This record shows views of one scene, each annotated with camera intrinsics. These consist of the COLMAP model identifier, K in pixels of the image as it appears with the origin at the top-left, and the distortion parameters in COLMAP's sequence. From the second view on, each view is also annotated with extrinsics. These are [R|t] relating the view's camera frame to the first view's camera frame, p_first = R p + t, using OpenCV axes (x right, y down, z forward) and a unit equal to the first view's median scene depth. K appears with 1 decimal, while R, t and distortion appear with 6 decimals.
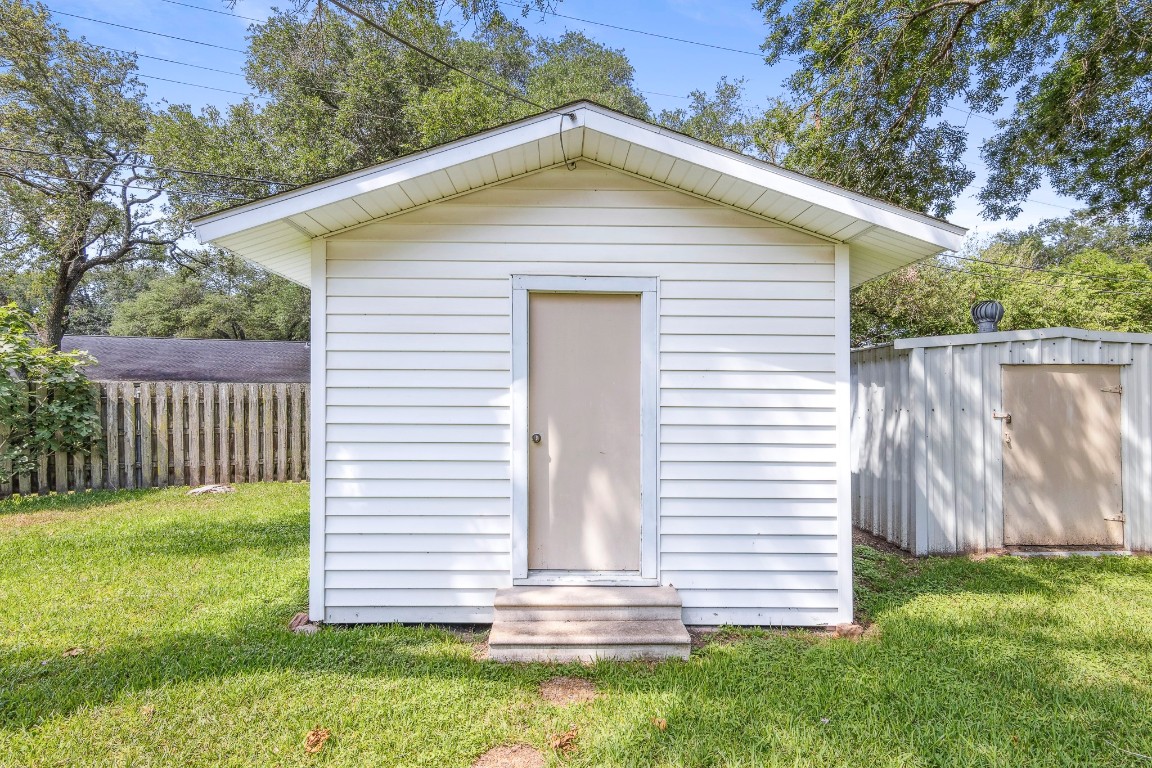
lens RADIAL K [[588.0, 0, 572.5], [0, 588.0, 389.4], [0, 0, 1]] dist [0.002541, 0.002226]
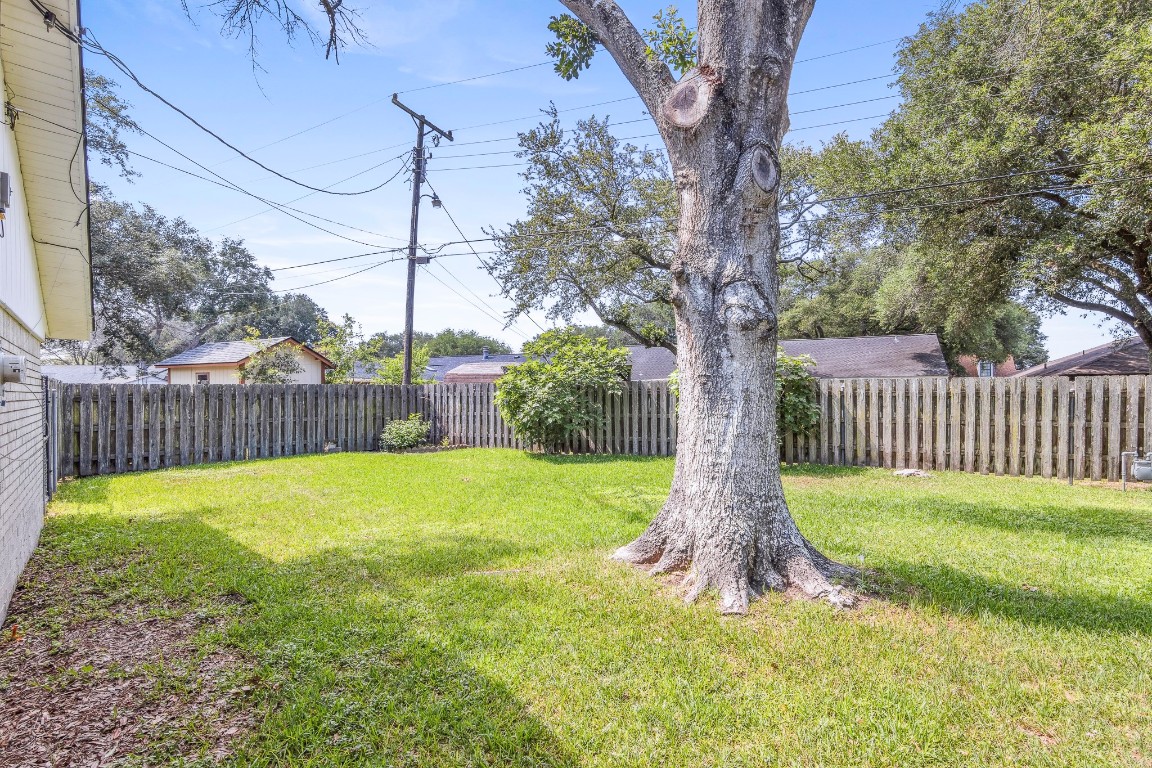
lens RADIAL K [[588.0, 0, 572.6], [0, 588.0, 395.8], [0, 0, 1]] dist [0.002541, 0.002226]
pose [[0.665204, 0.005872, -0.746639, -0.315804], [0.009836, 0.999813, 0.016626, -0.003197], [0.746597, -0.018403, 0.665022, -0.345020]]
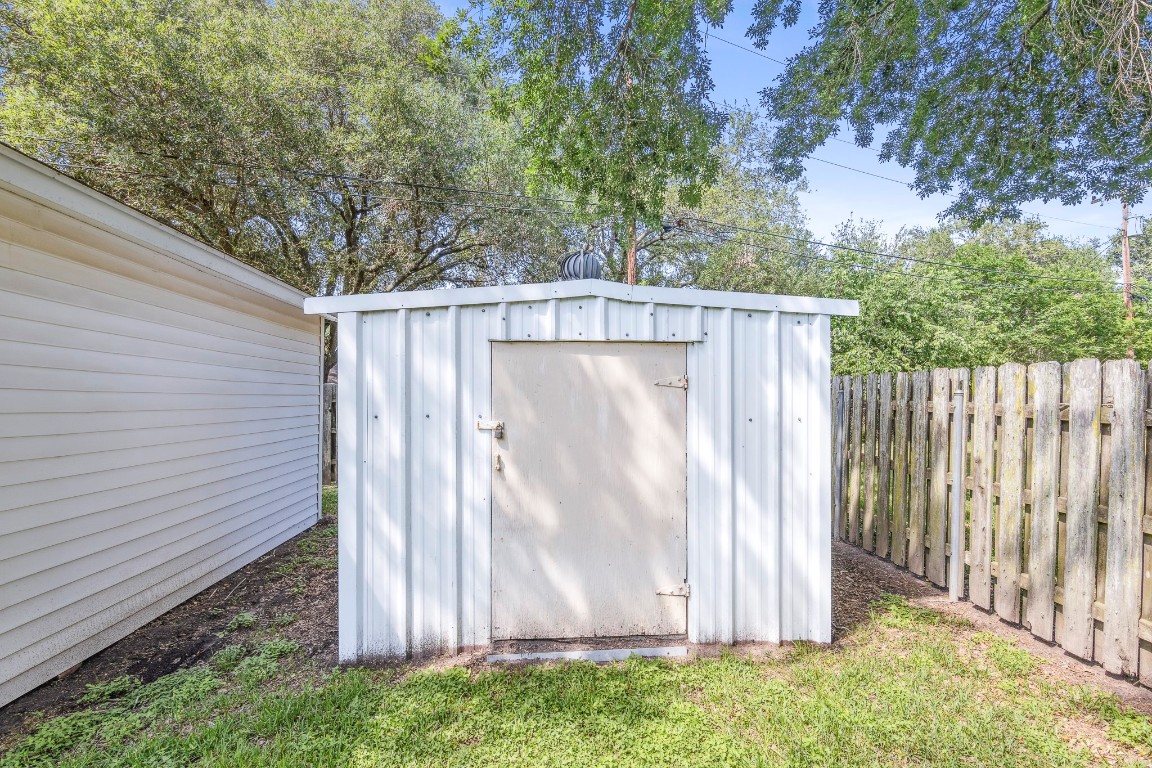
lens RADIAL K [[588.0, 0, 573.1], [0, 588.0, 399.5], [0, 0, 1]] dist [0.002541, 0.002226]
pose [[0.998611, -0.002142, 0.052650, 0.777597], [0.001545, 0.999934, 0.011376, 0.010984], [-0.052671, -0.011279, 0.998548, 0.394078]]
